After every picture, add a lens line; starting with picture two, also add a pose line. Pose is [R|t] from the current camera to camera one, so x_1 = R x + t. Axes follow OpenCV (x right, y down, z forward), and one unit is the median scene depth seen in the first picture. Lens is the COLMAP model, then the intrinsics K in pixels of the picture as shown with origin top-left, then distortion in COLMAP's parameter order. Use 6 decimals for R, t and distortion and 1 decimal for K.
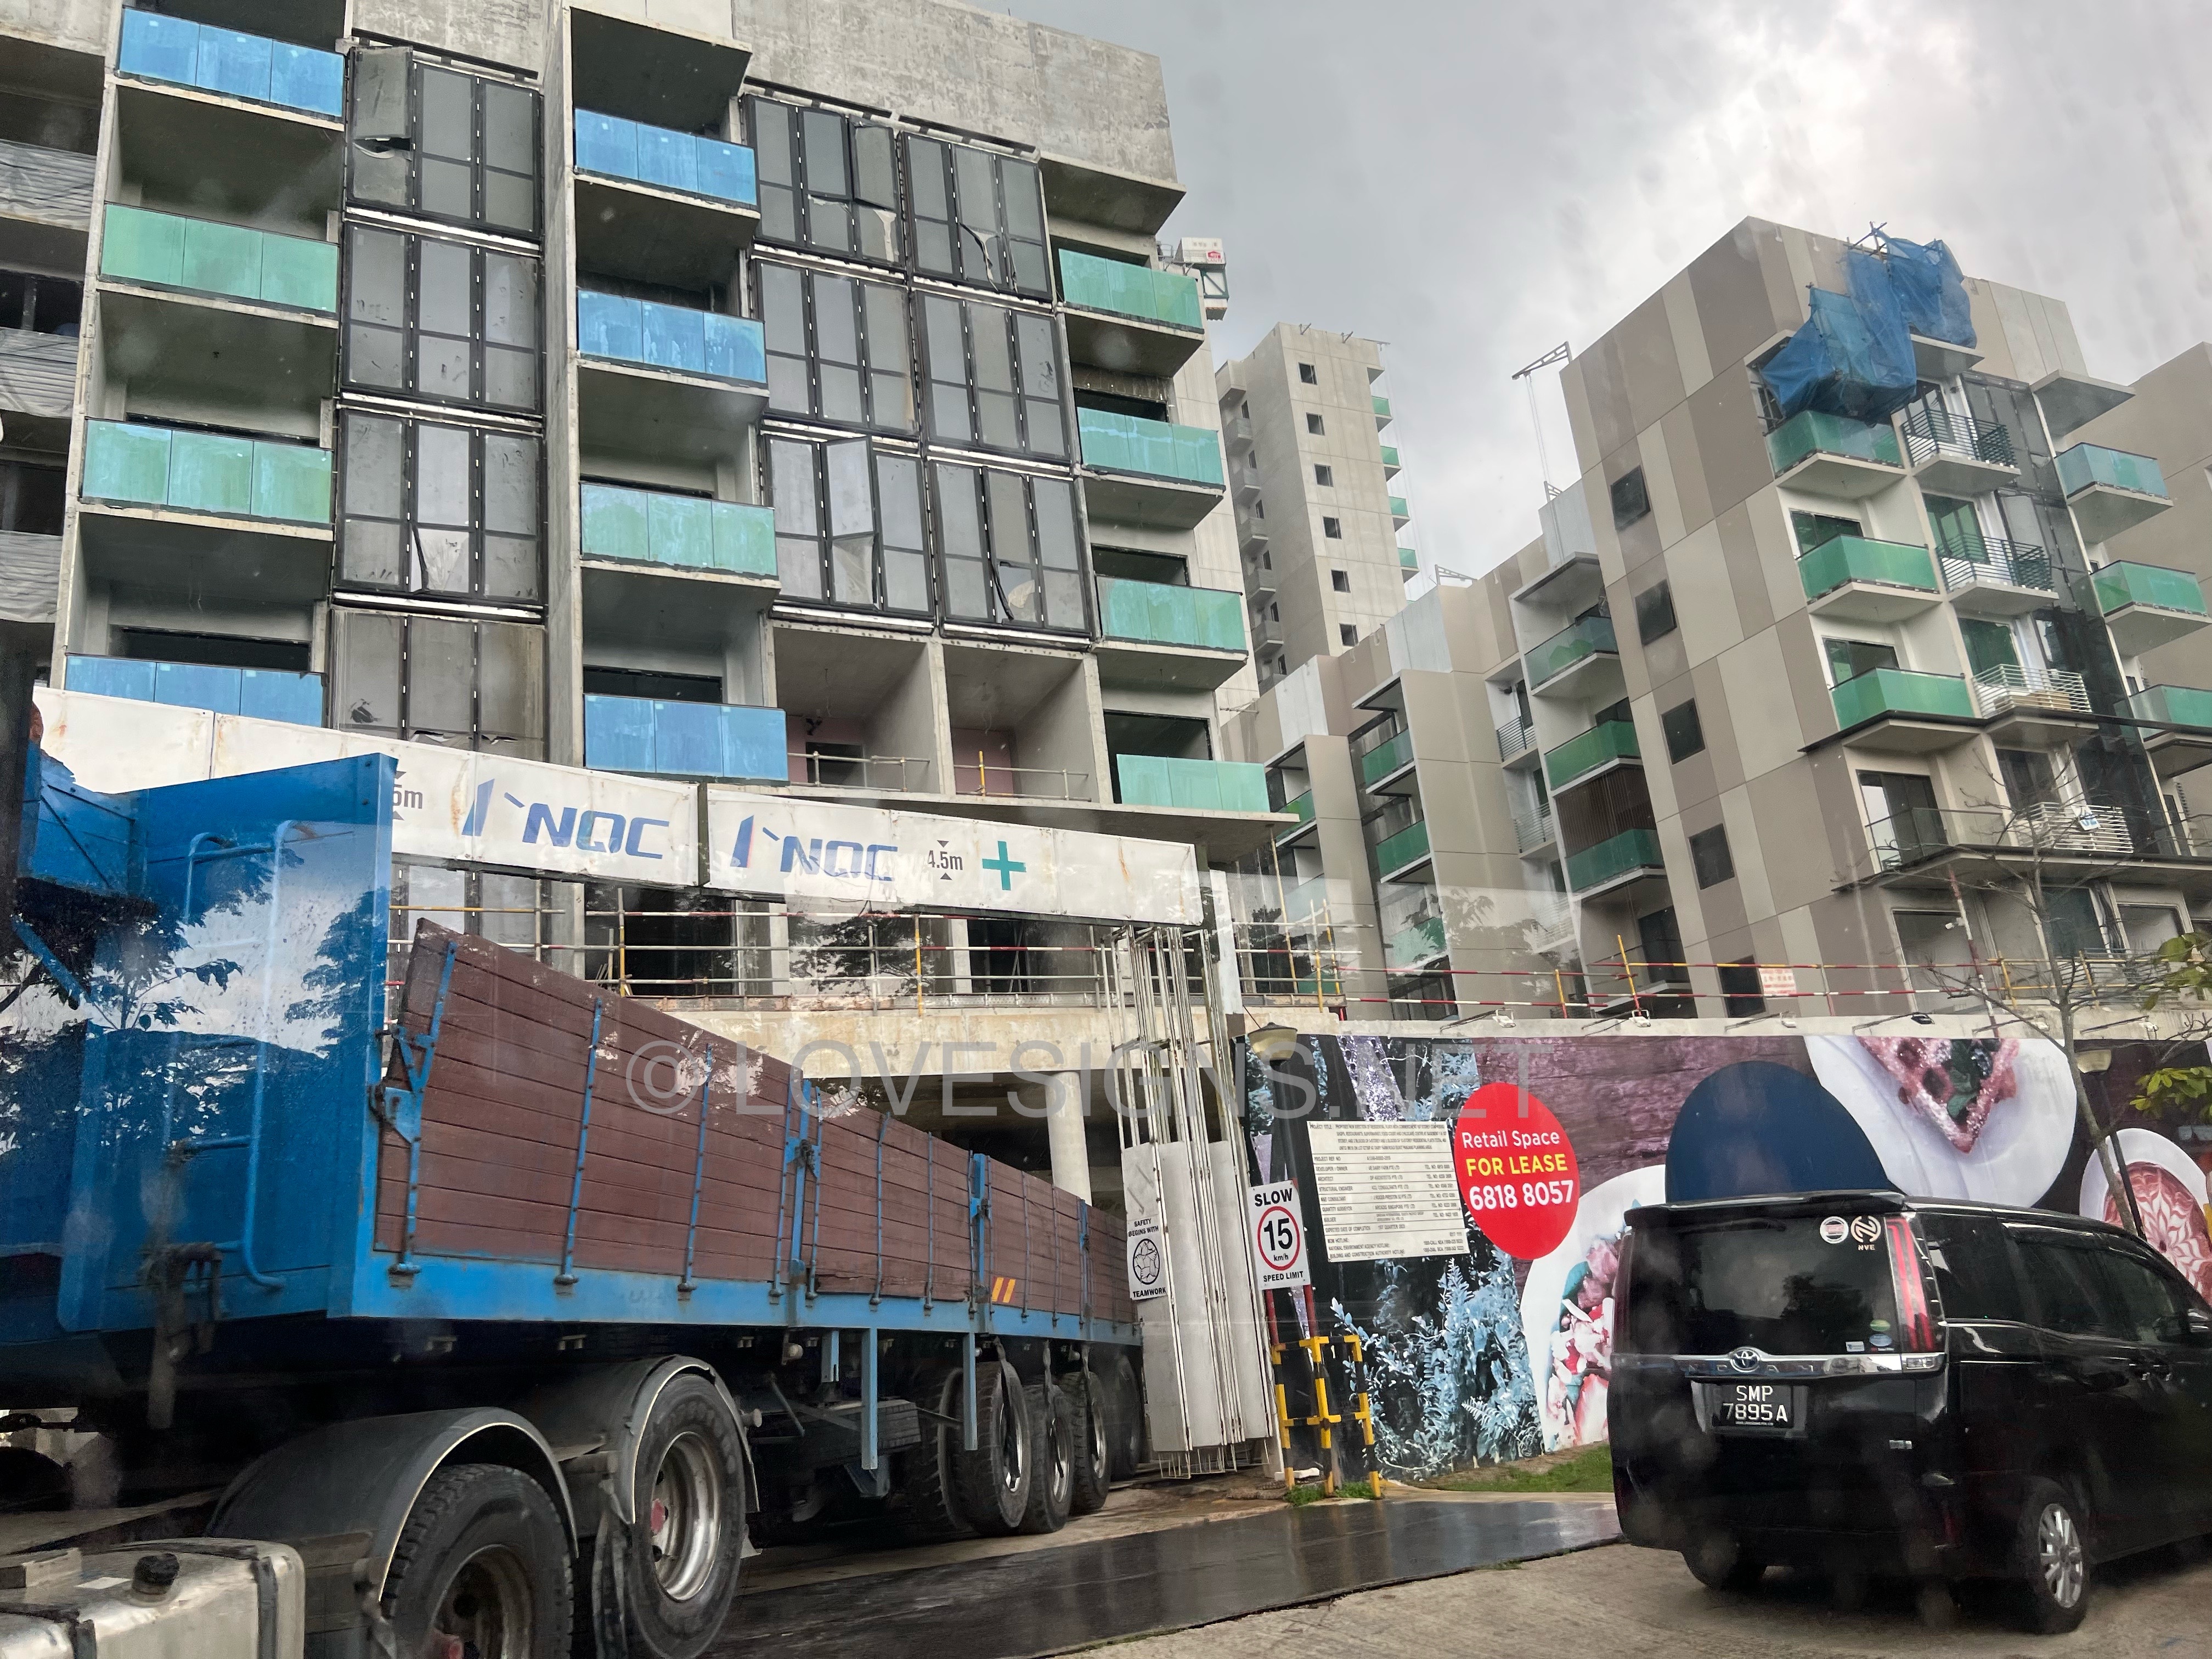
lens RADIAL K [[1677.1, 0, 1095.4], [0, 1677.1, 828.8], [0, 0, 1]] dist [0.055529, -0.060816]
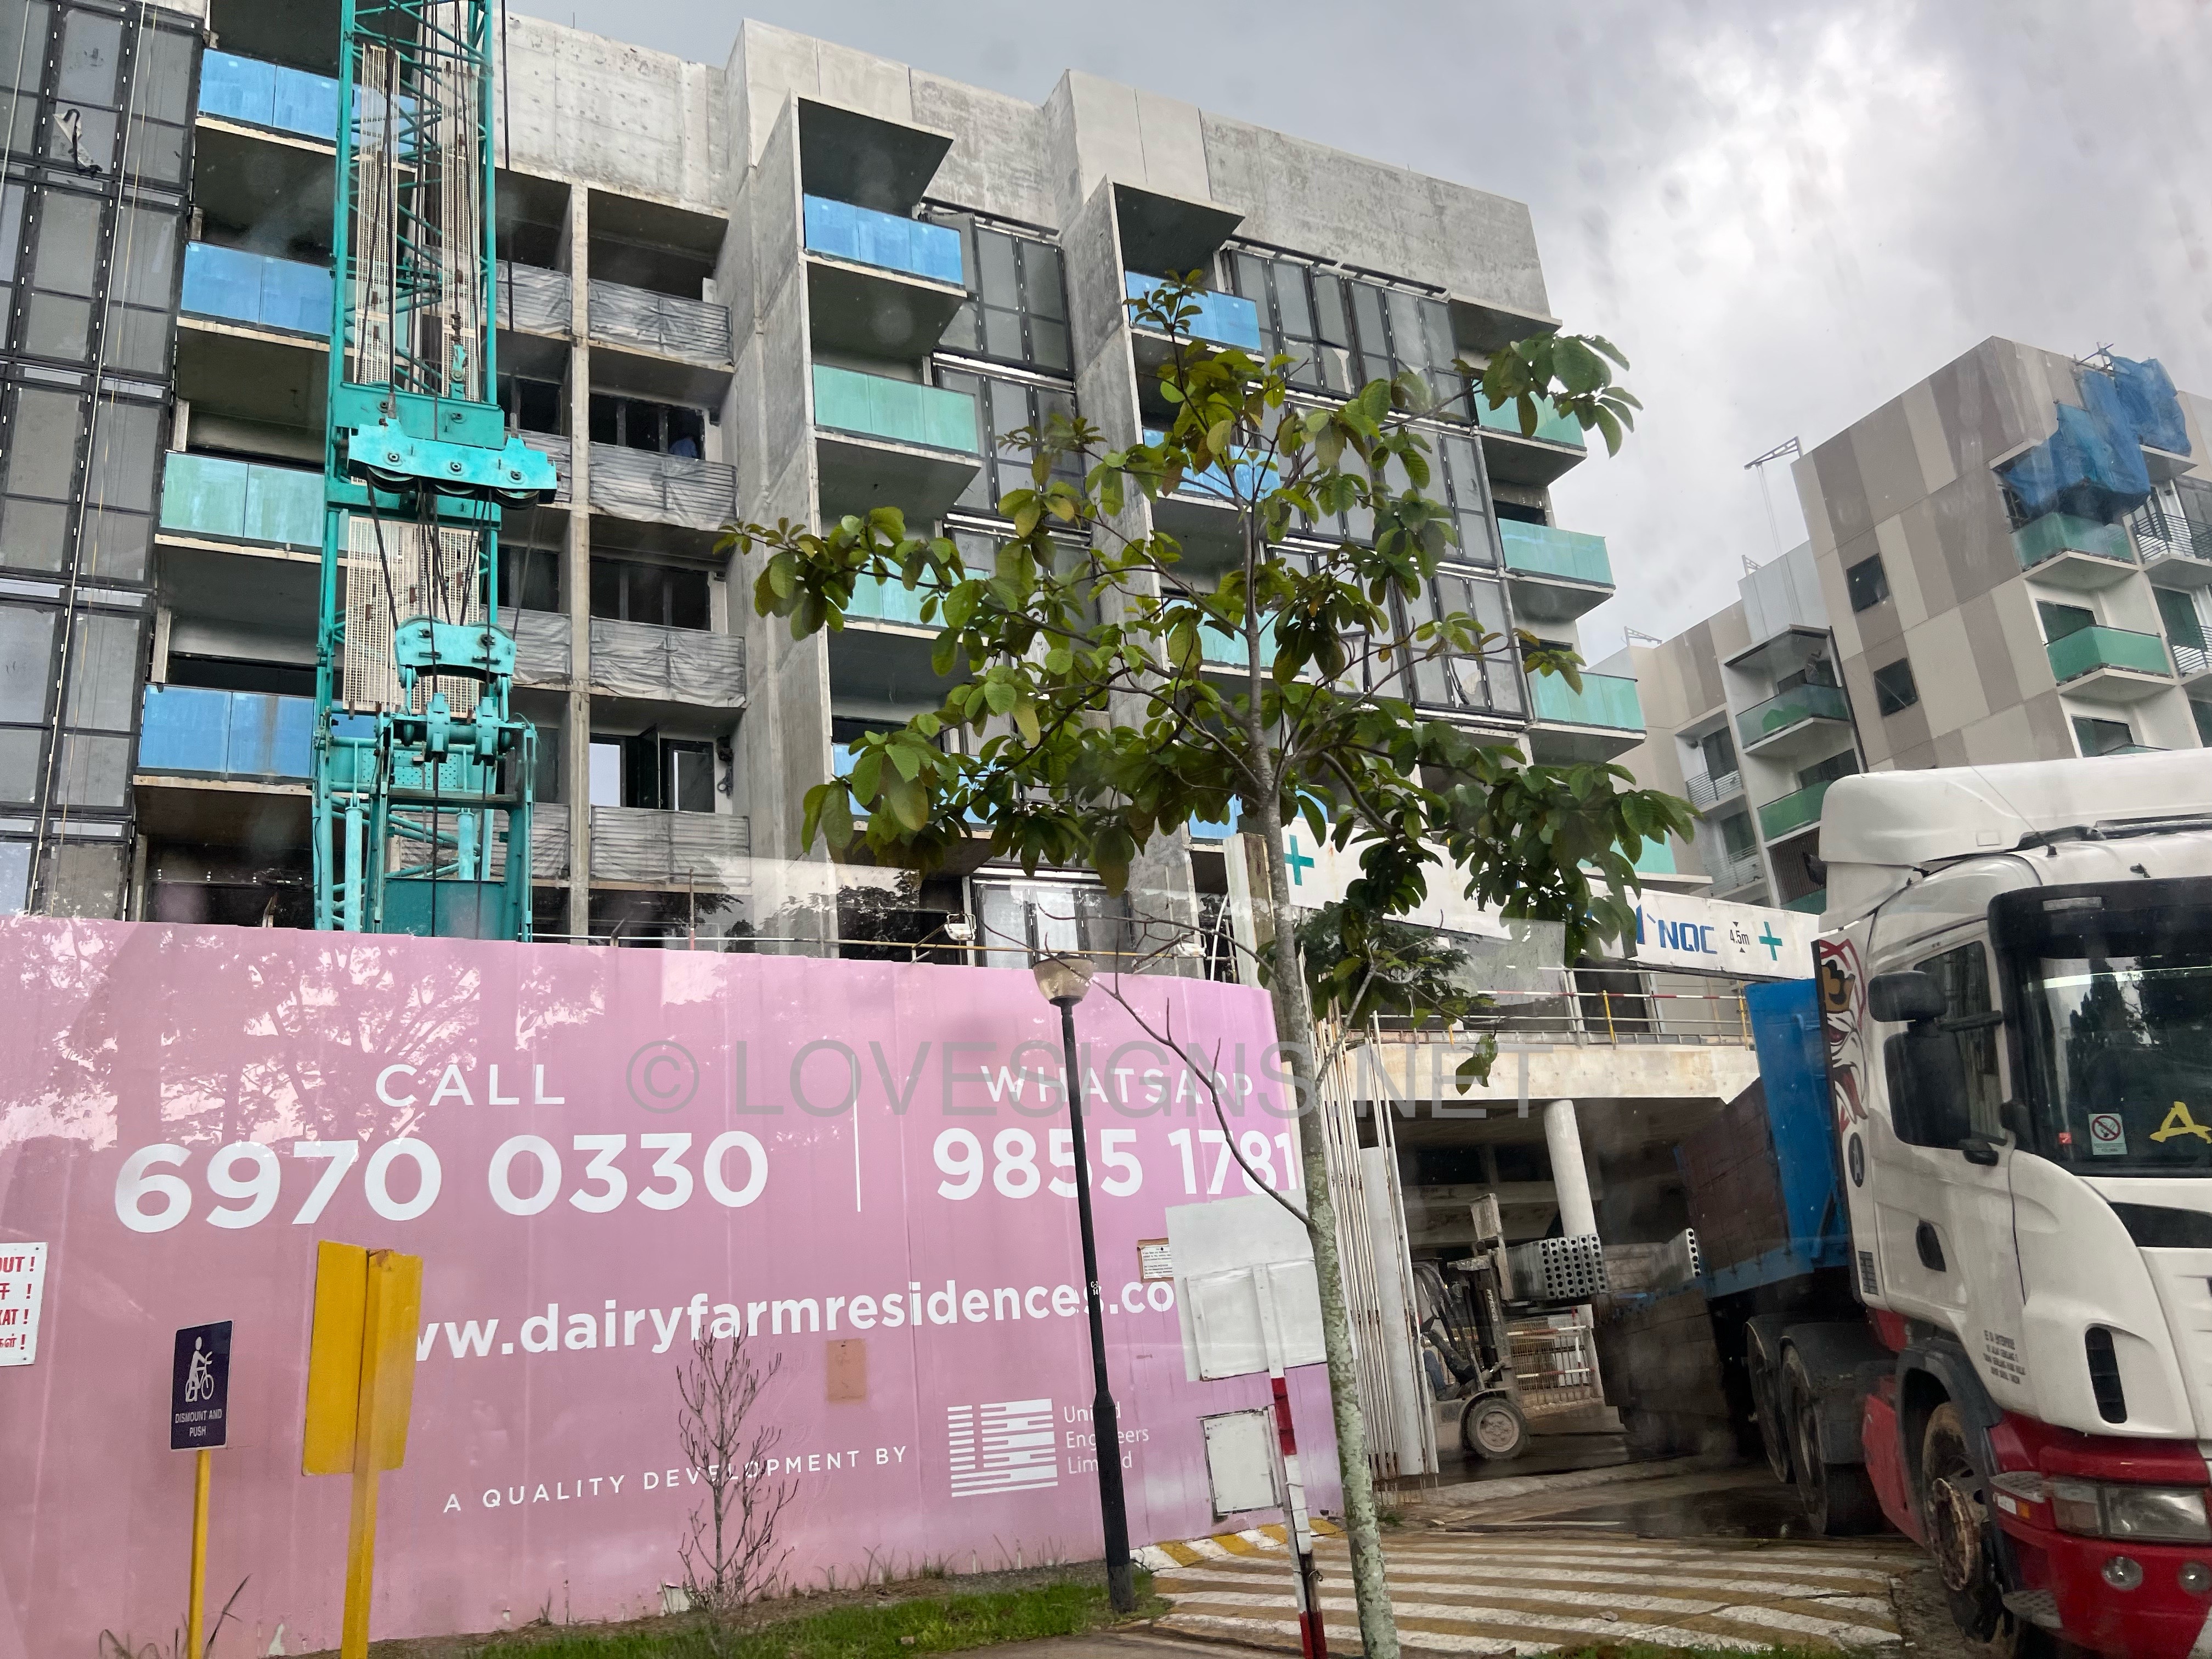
lens RADIAL K [[1677.1, 0, 1085.3], [0, 1677.1, 818.3], [0, 0, 1]] dist [0.055529, -0.060816]
pose [[0.999832, 0.015050, 0.010504, -0.310232], [-0.014866, 0.999738, -0.017390, -0.021463], [-0.010763, 0.017231, 0.999794, -0.151118]]
